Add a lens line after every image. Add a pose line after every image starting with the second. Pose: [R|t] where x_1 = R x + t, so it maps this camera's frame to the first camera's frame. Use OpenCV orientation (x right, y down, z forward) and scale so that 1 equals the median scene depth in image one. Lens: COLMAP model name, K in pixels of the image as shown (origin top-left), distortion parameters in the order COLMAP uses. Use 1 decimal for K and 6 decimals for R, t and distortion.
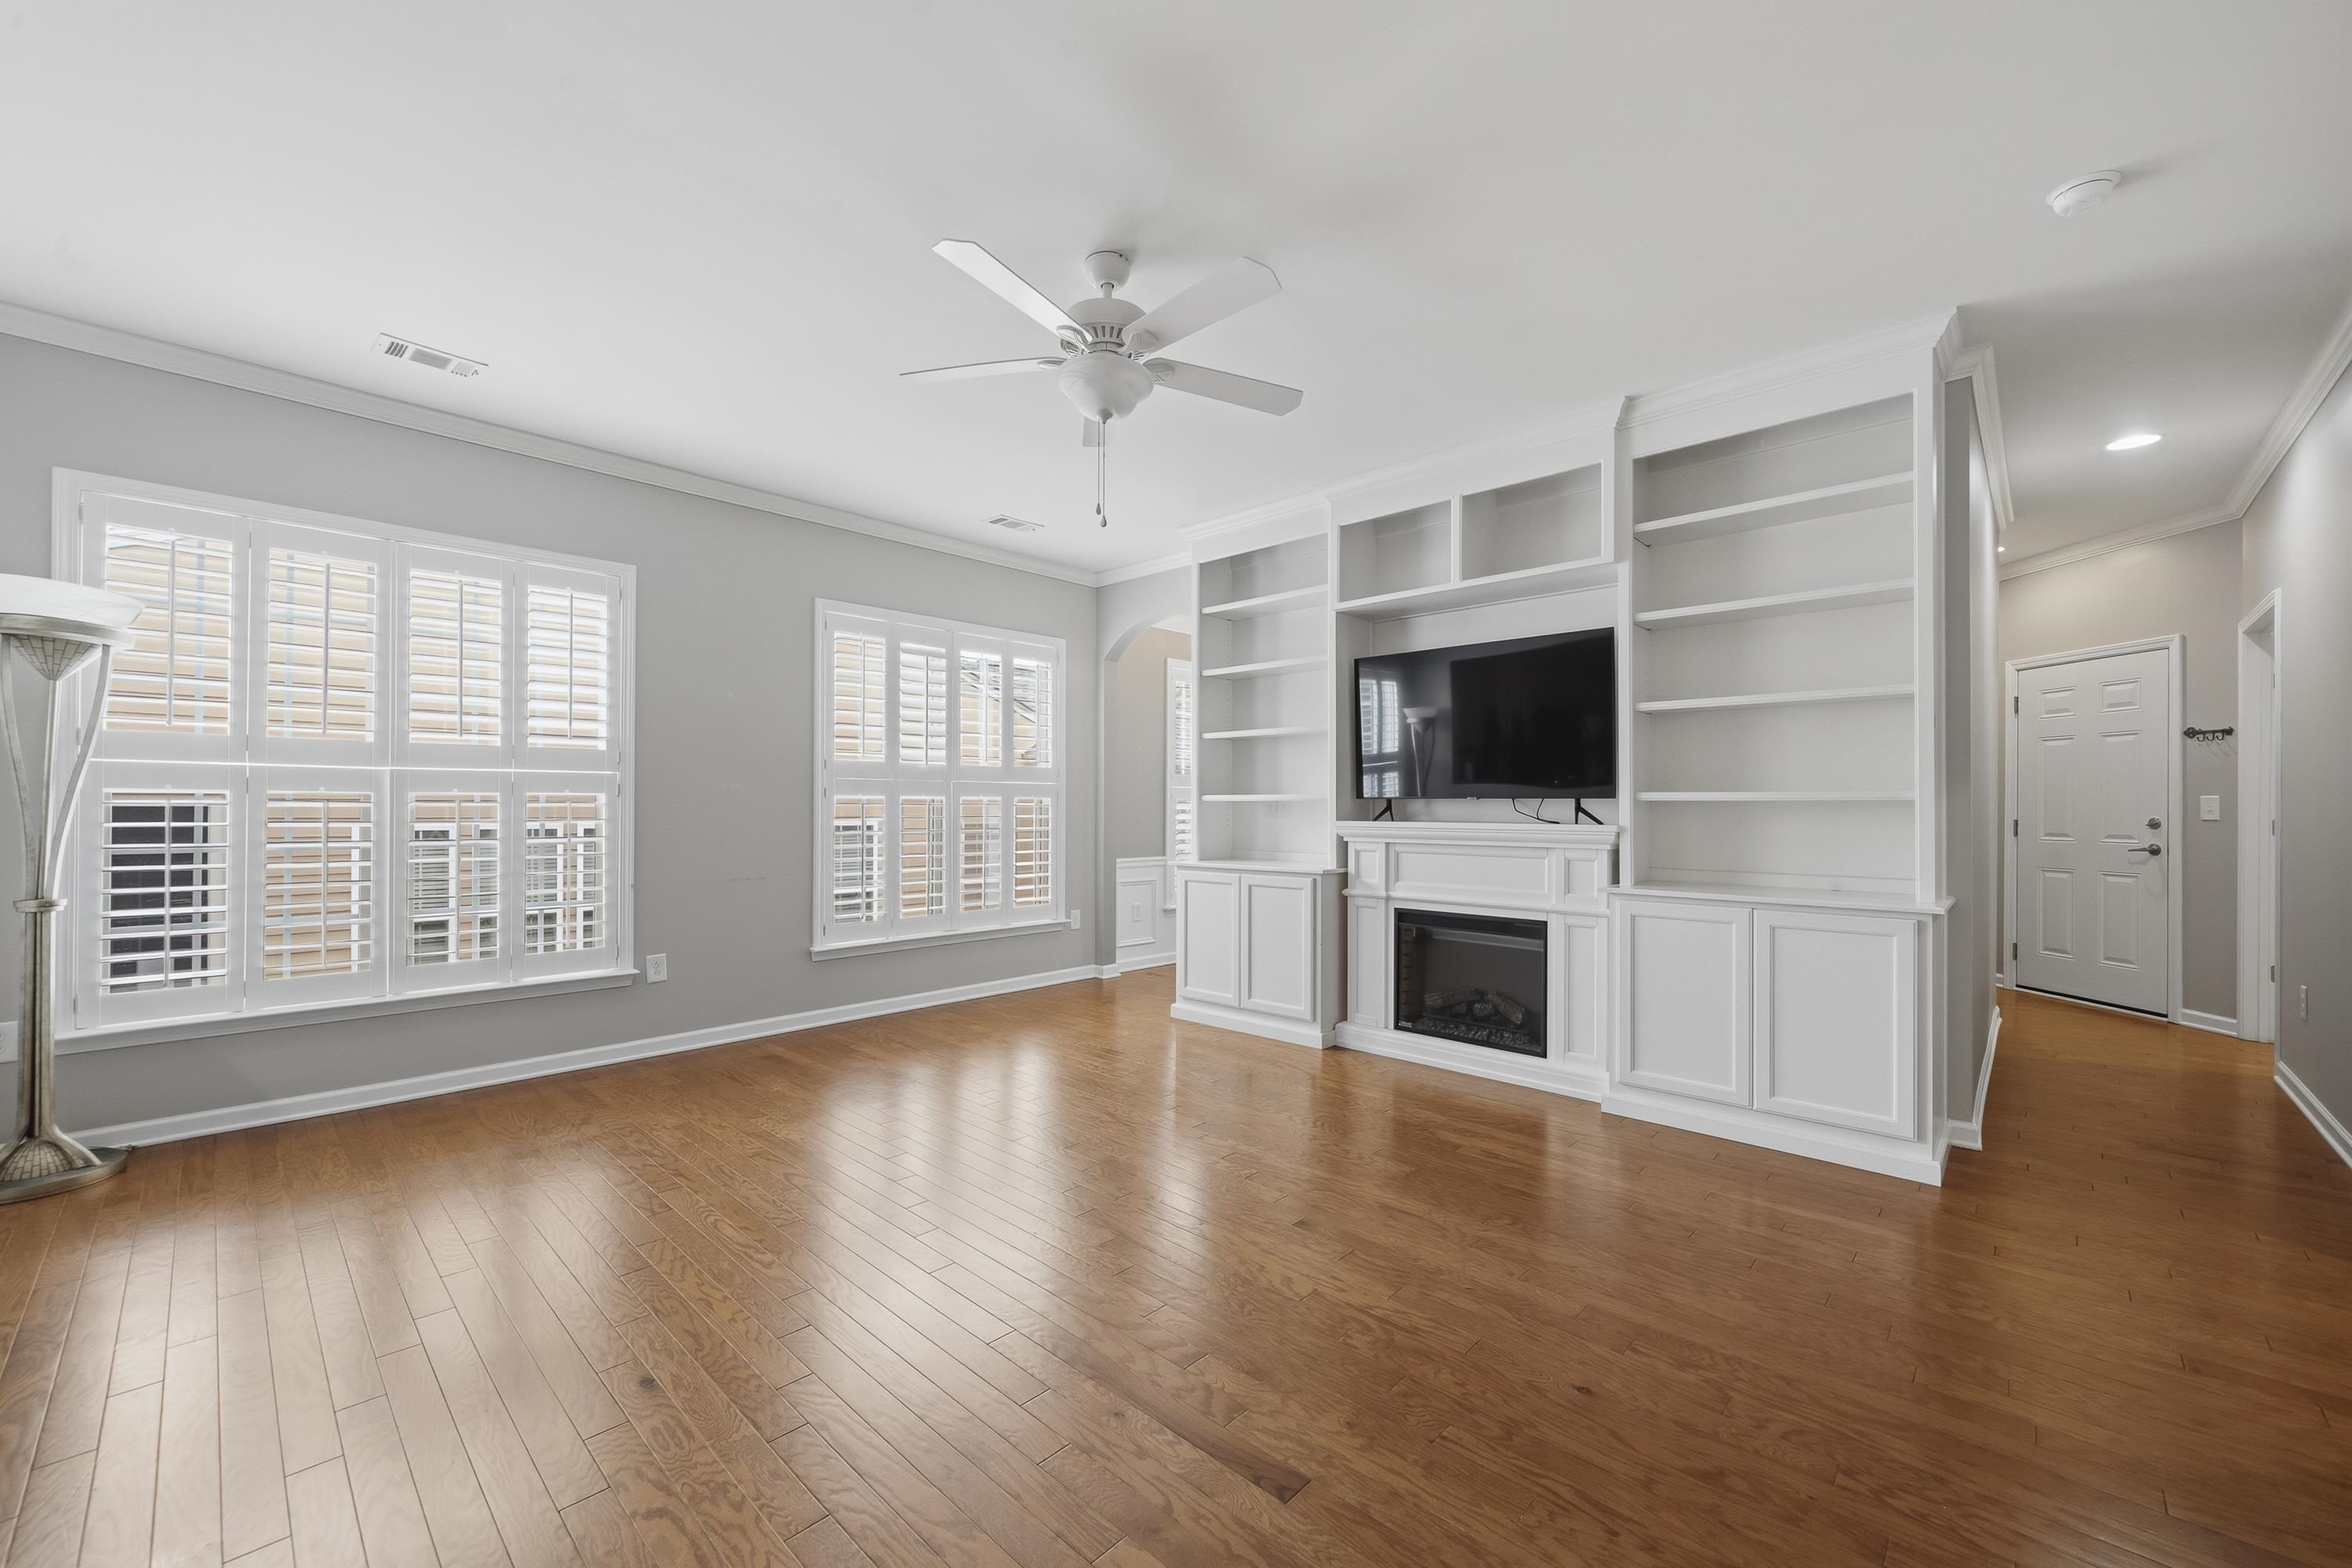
lens RADIAL K [[907.7, 0, 1165.9], [0, 907.7, 796.8], [0, 0, 1]] dist [-0.003214, 0.000173]
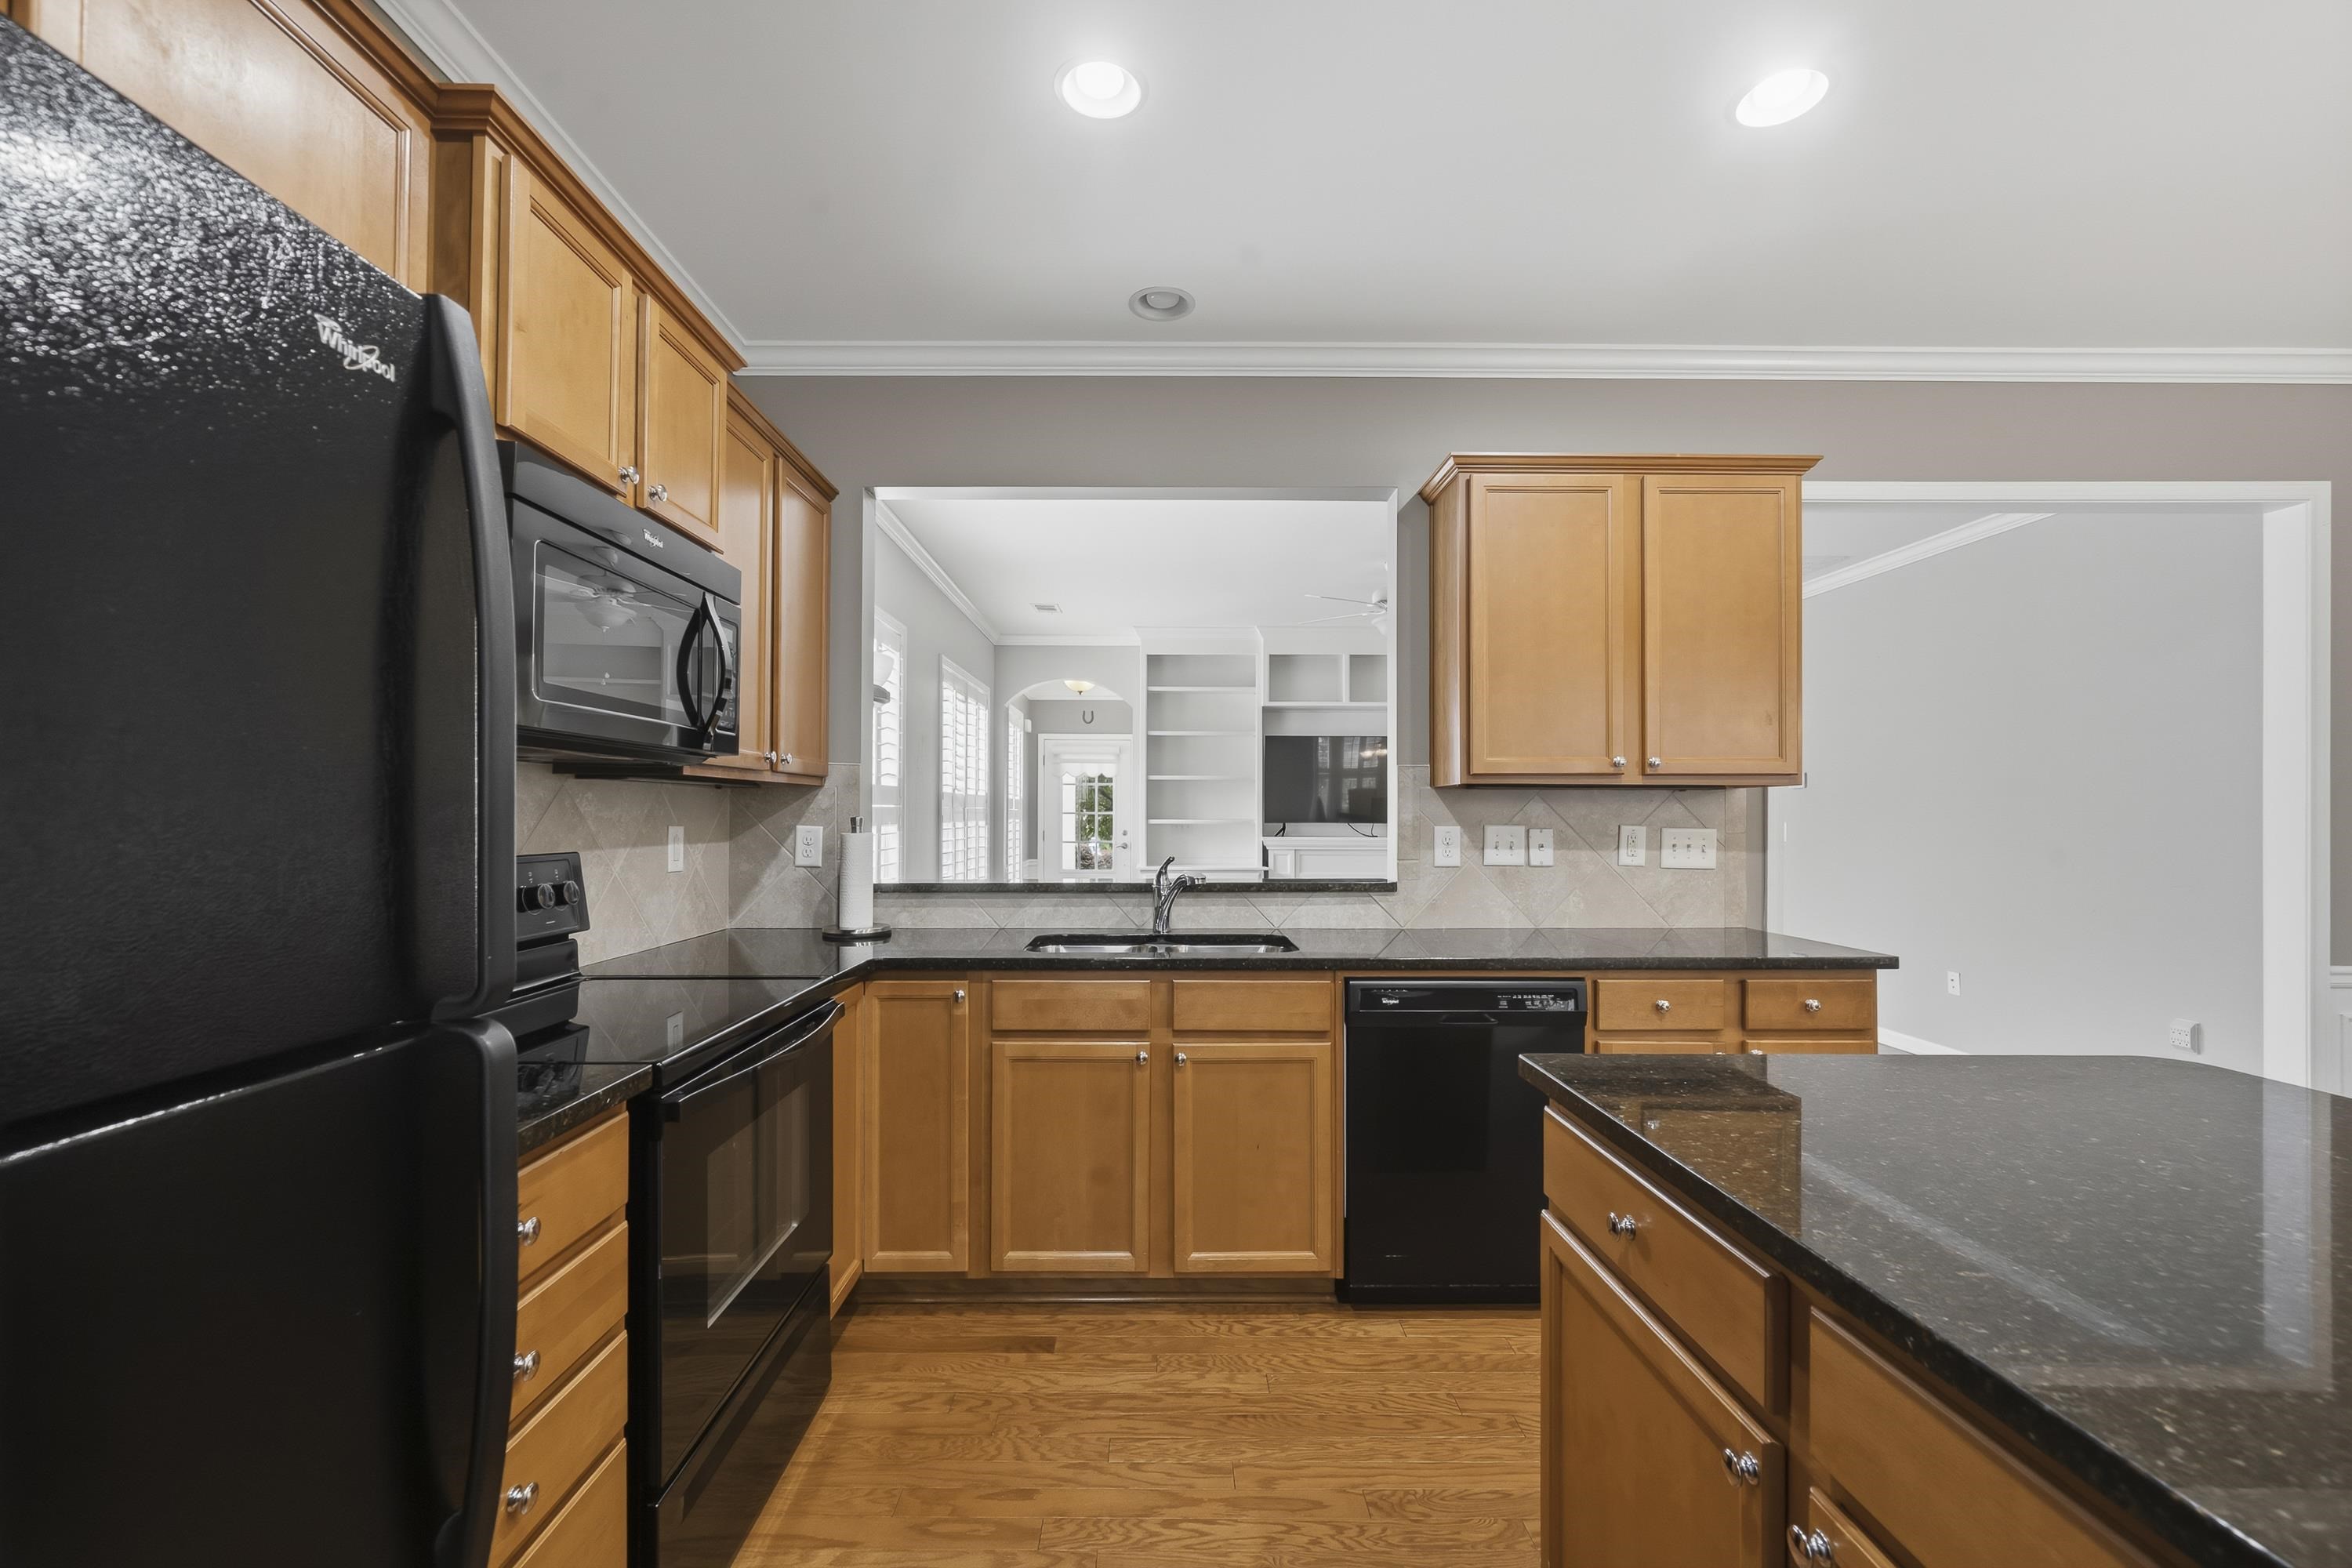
lens RADIAL K [[969.4, 0, 1123.2], [0, 969.4, 798.8], [0, 0, 1]] dist [-0.011337, -0.000421]
pose [[0.736924, 0.010970, 0.675886, -1.292131], [-0.011190, 0.999929, -0.004029, -0.034956], [-0.675883, -0.004594, 0.736995, -0.102173]]
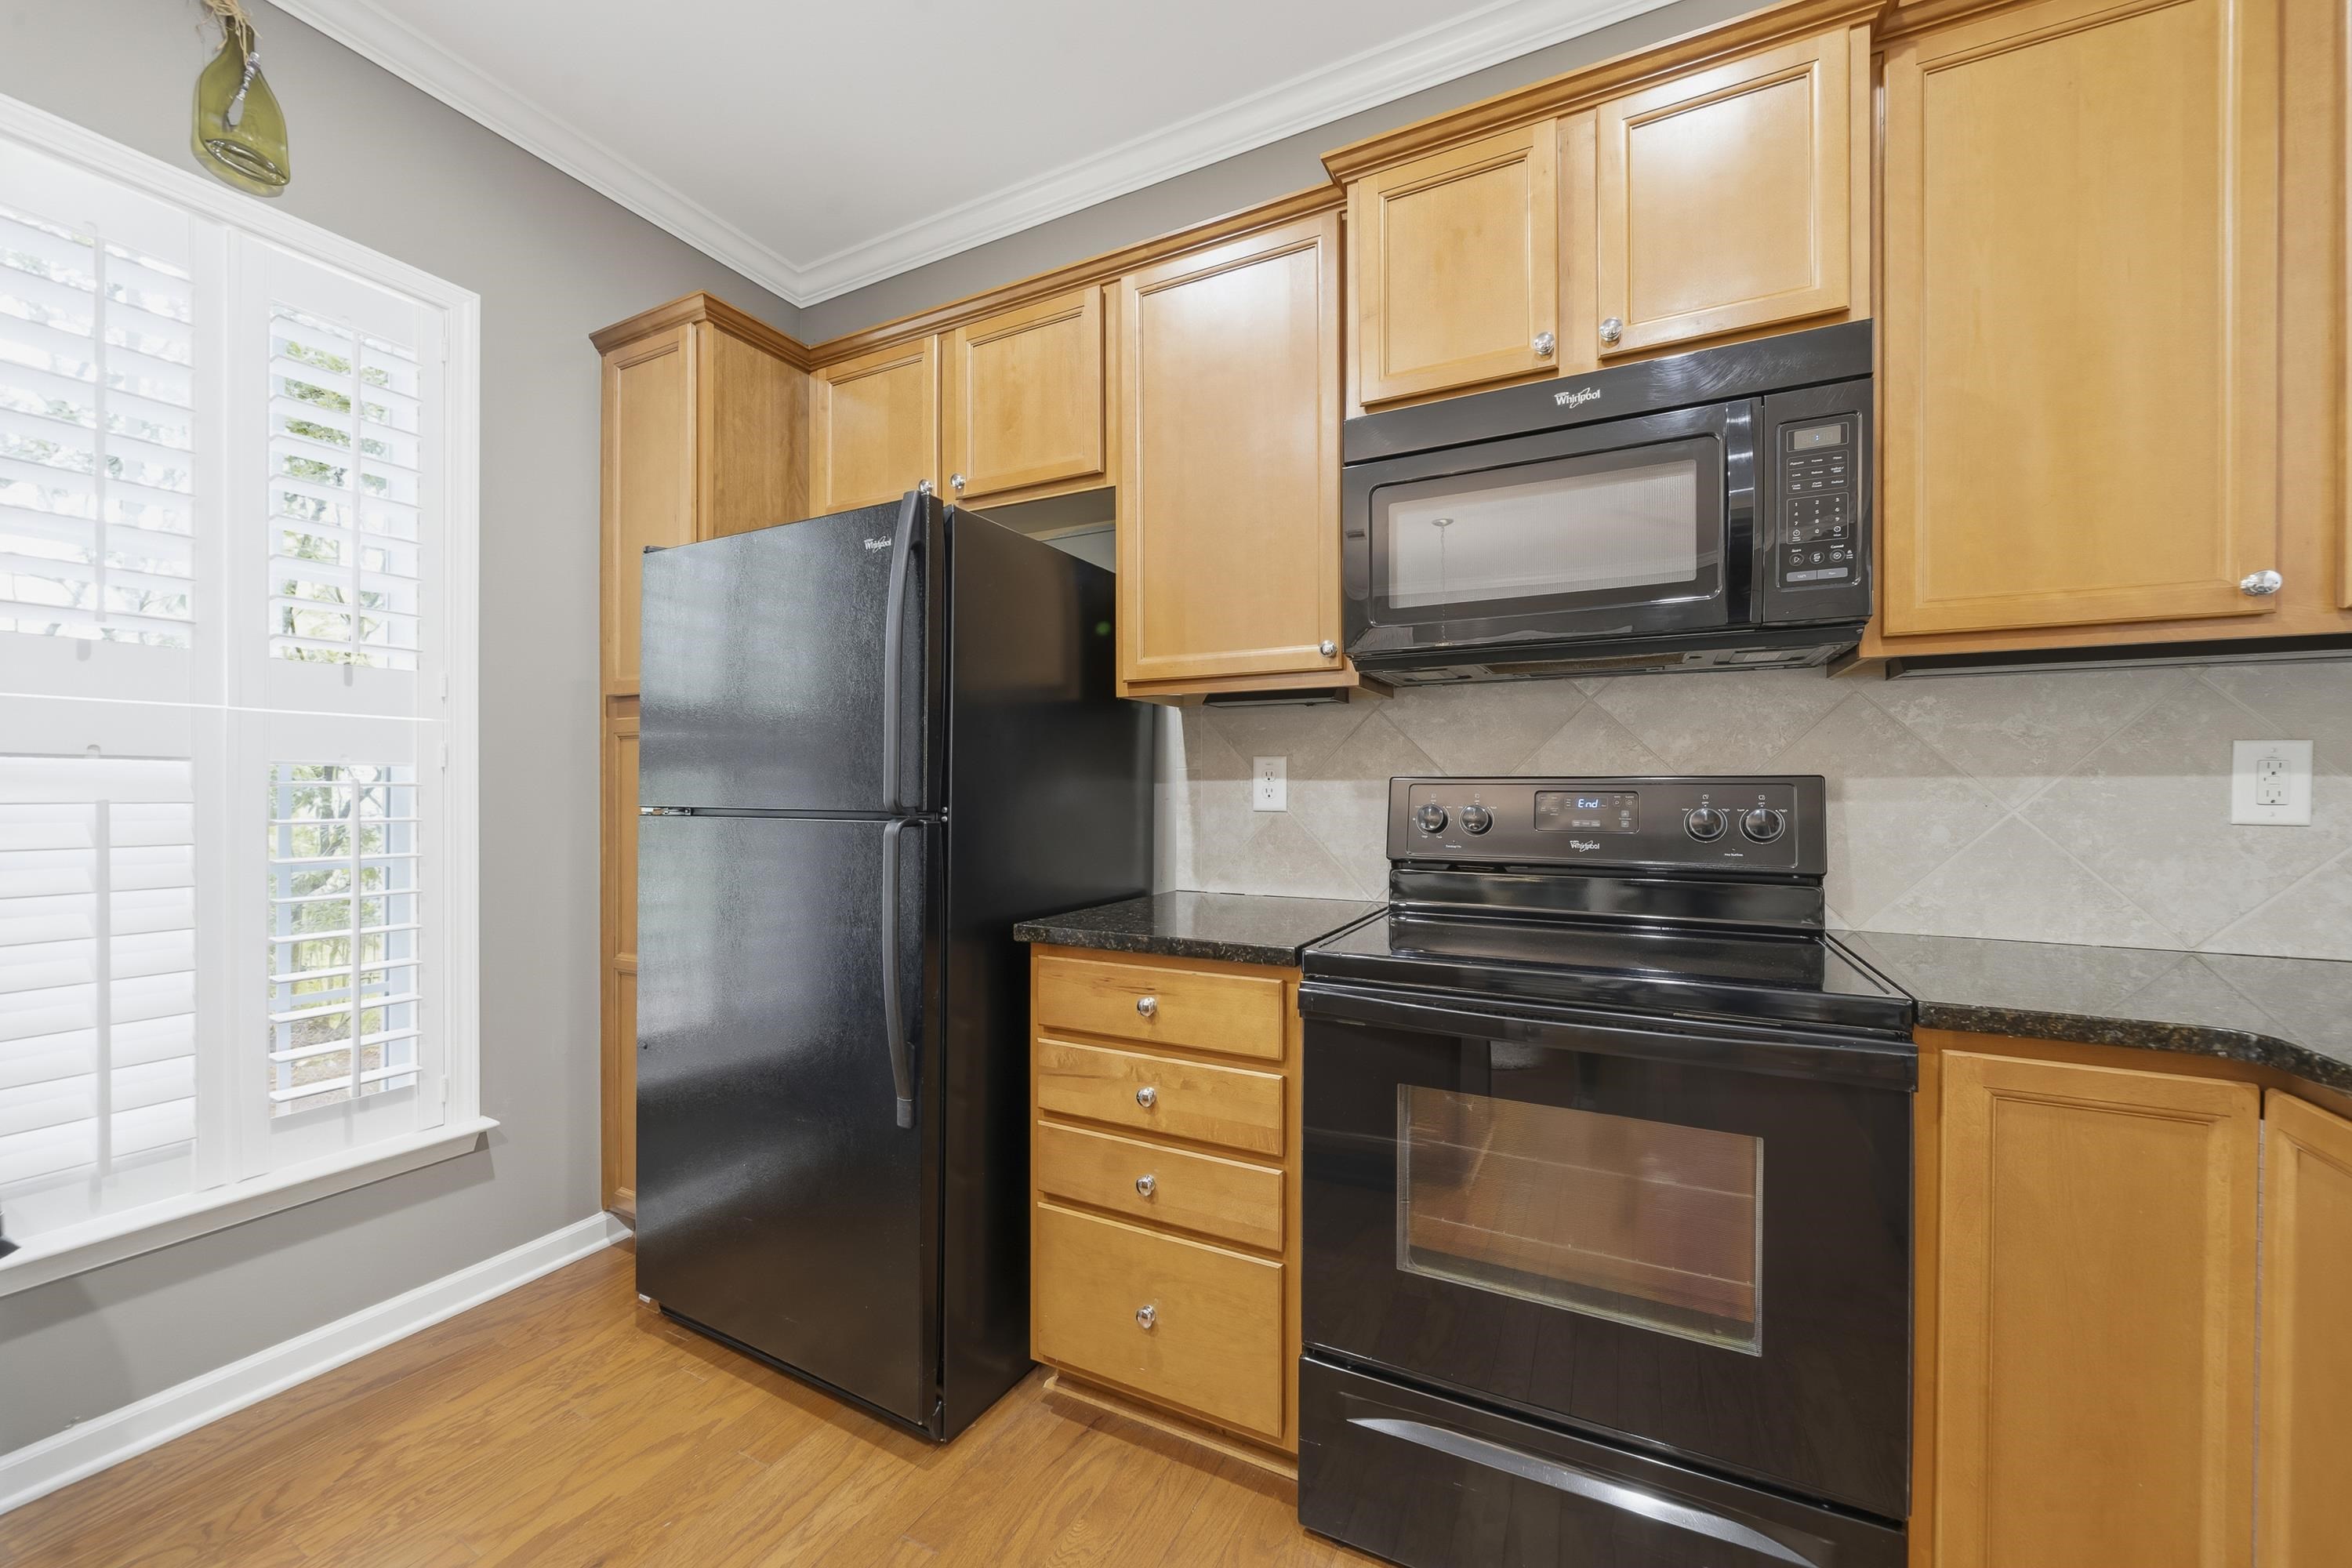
lens RADIAL K [[907.7, 0, 1171.7], [0, 907.7, 793.2], [0, 0, 1]] dist [-0.003214, 0.000173]
pose [[0.272187, -0.000723, -0.962244, -0.831507], [0.013044, 0.999911, 0.002938, -0.000744], [0.962156, -0.013351, 0.272172, 0.126271]]
